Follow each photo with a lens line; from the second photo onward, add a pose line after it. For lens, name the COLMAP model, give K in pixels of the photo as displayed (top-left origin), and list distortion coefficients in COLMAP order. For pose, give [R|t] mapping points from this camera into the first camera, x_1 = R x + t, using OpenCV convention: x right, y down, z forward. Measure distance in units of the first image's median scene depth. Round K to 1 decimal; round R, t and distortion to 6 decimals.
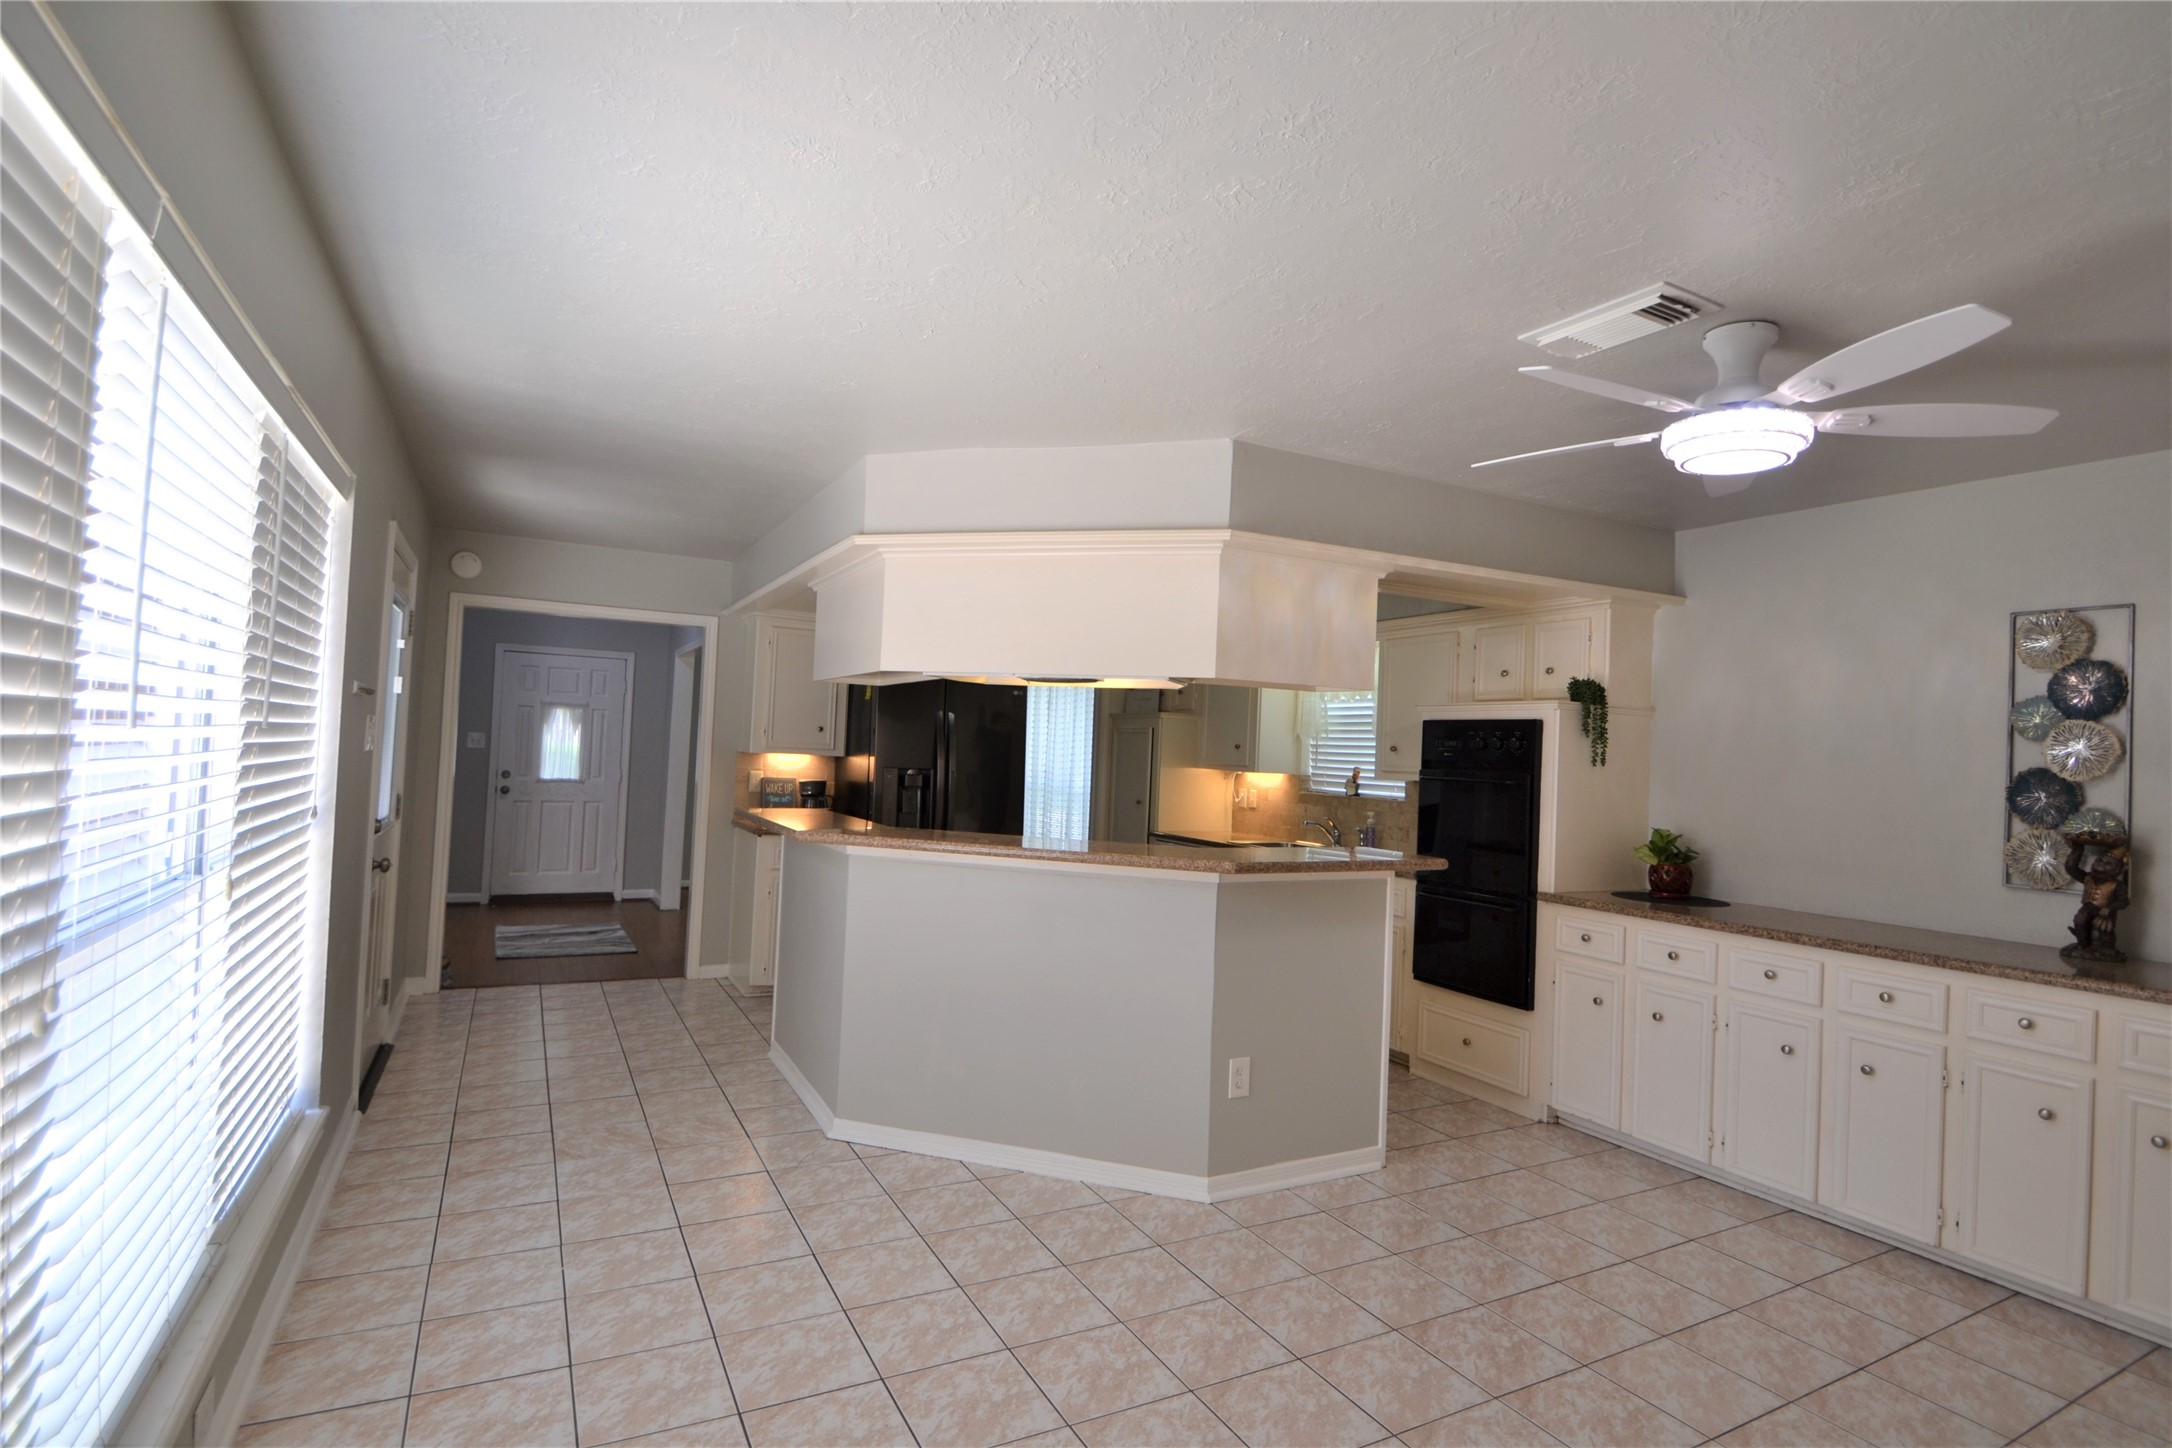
lens RADIAL K [[1046.1, 0, 1072.3], [0, 1046.1, 722.3], [0, 0, 1]] dist [0.006093, -0.018226]
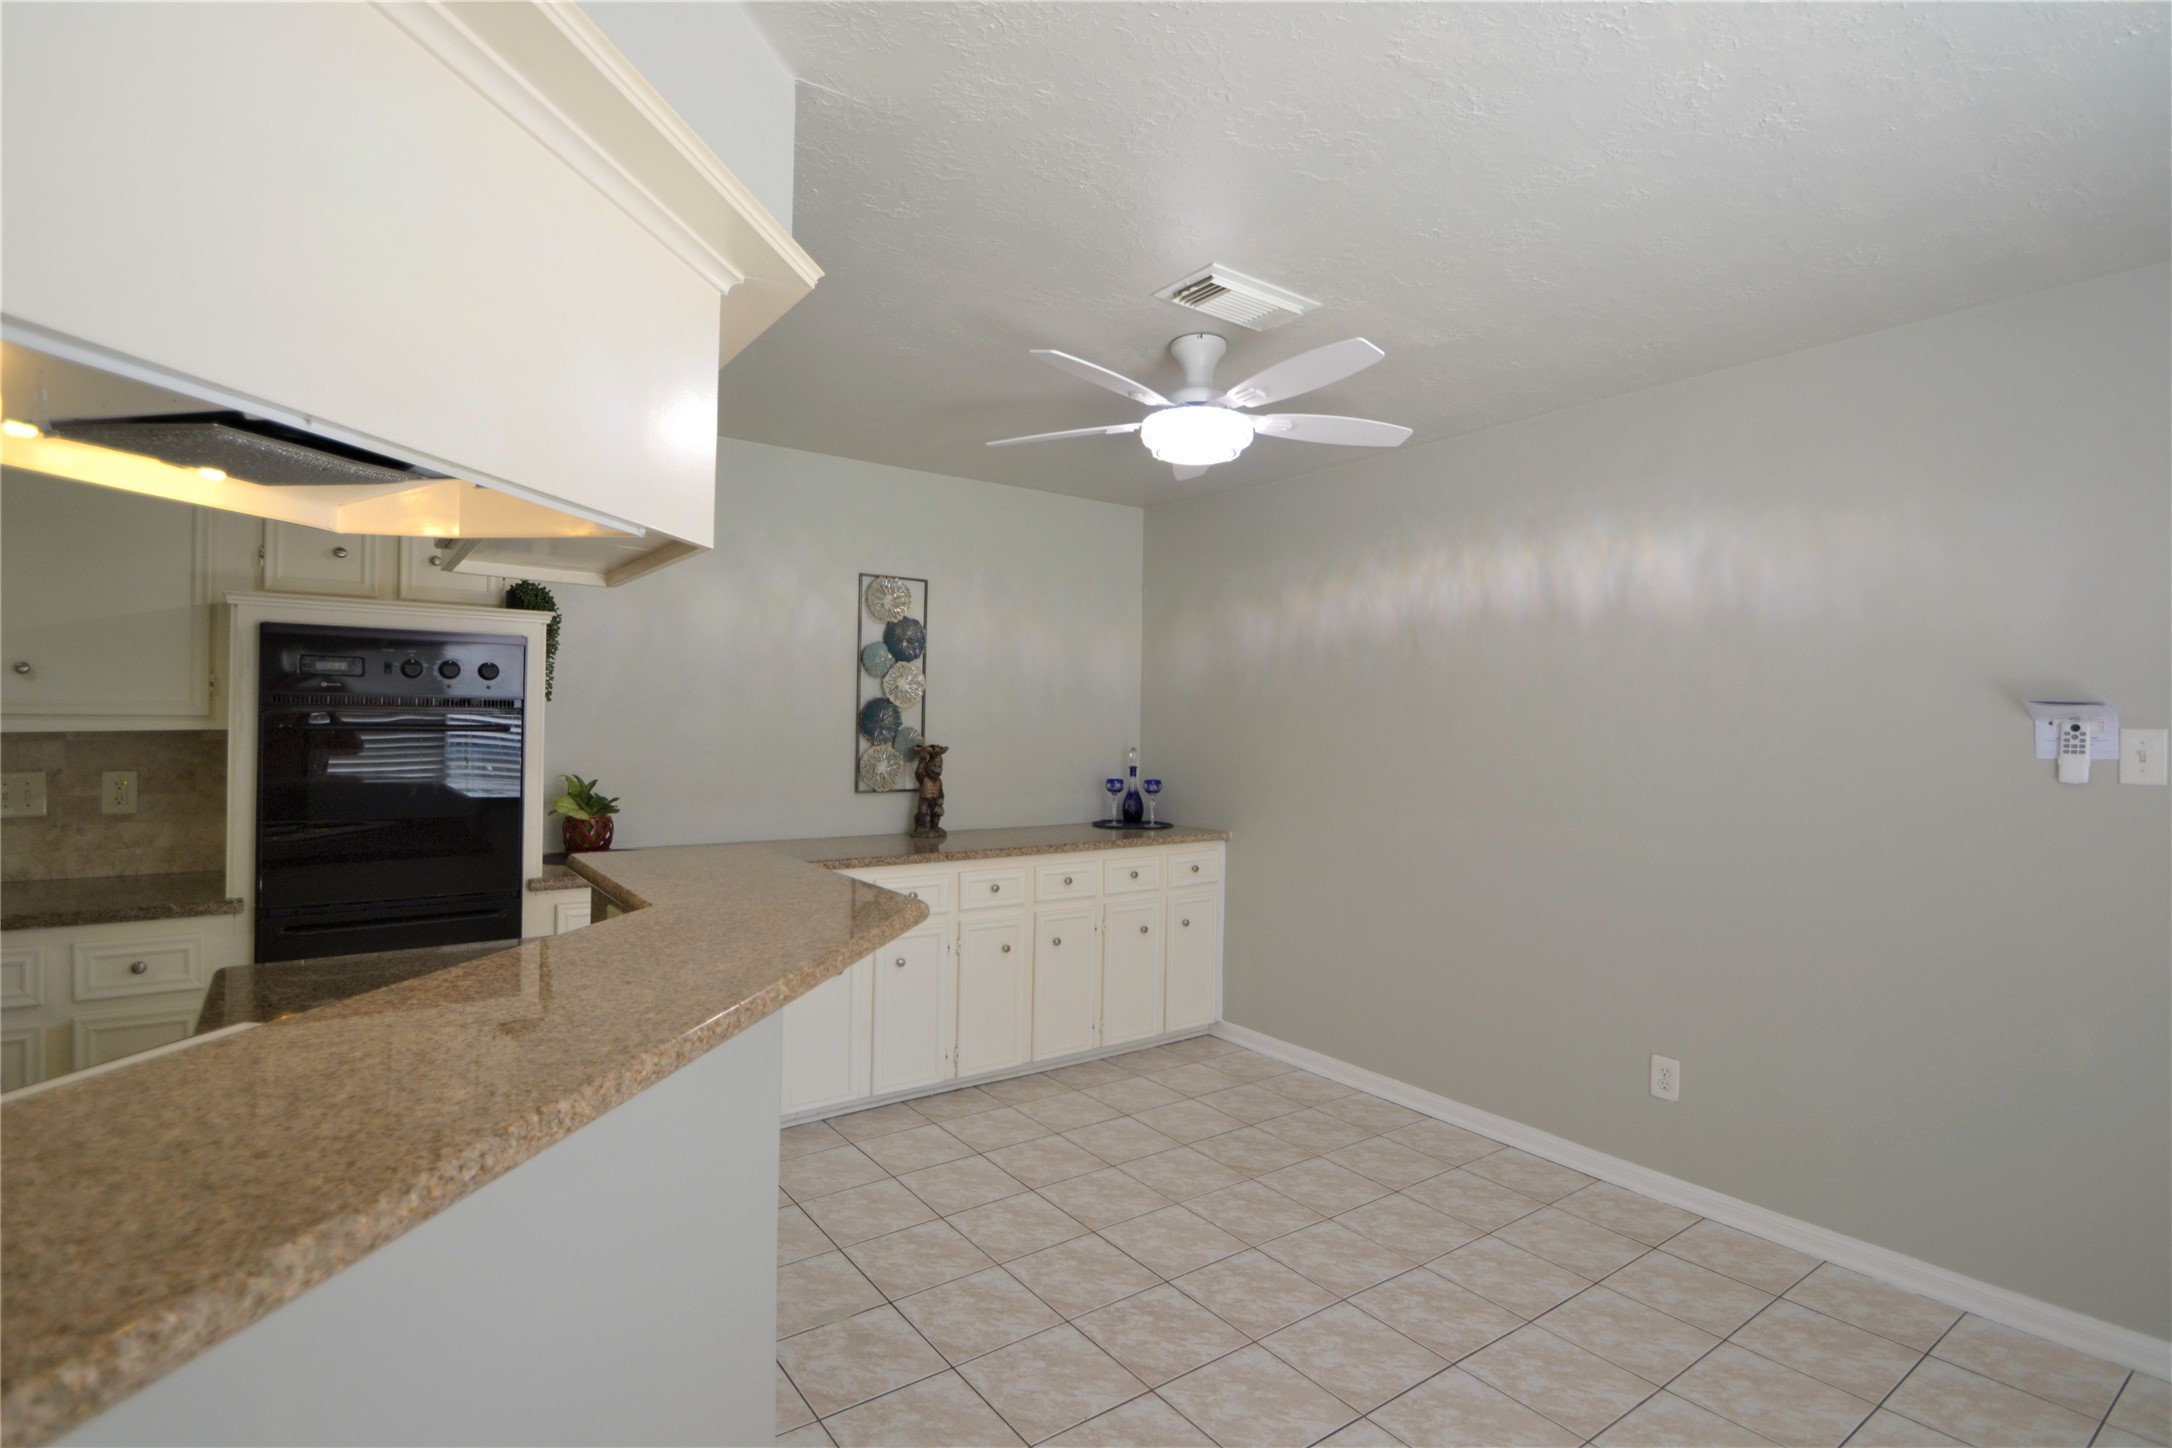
lens RADIAL K [[1046.1, 0, 1067.5], [0, 1046.1, 721.3], [0, 0, 1]] dist [0.006093, -0.018226]
pose [[-0.138358, -0.045511, 0.989336, -0.363682], [-0.051692, 0.997914, 0.038676, 0.009815], [-0.989032, -0.045789, -0.140422, 0.893755]]
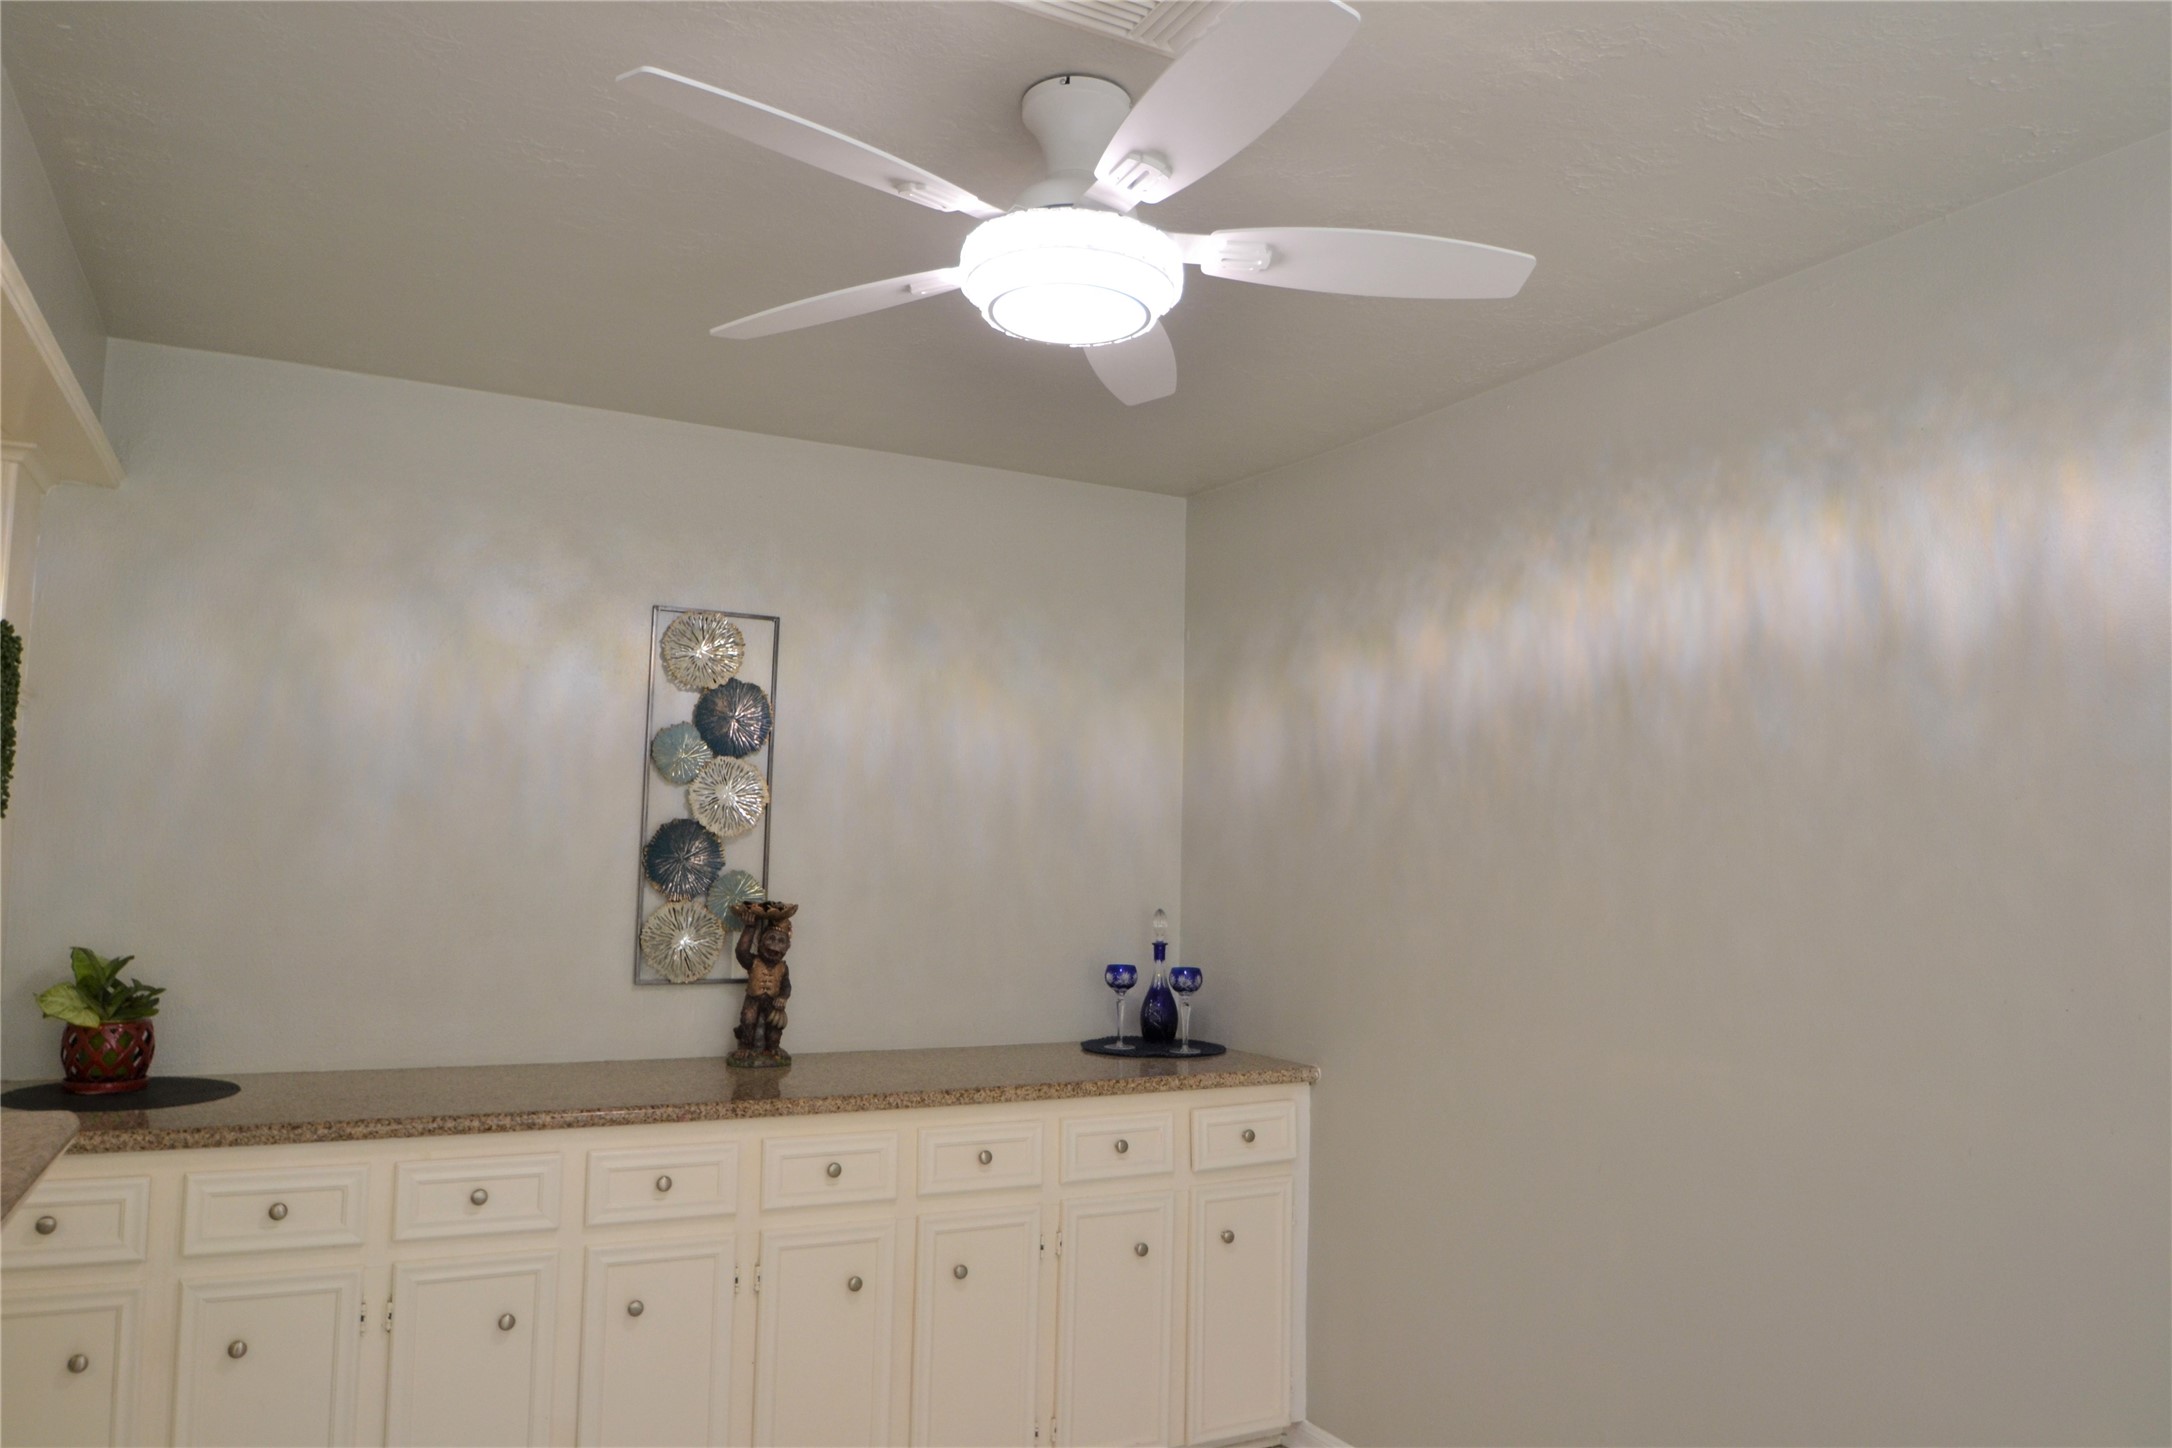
lens RADIAL K [[1482.6, 0, 1060.4], [0, 1482.6, 728.5], [0, 0, 1]] dist [-0.039826, 0.004871]
pose [[0.007263, 0.042394, 0.999075, -0.119124], [-0.052062, 0.997762, -0.041960, 0.008735], [-0.998617, -0.051709, 0.009454, 0.679403]]
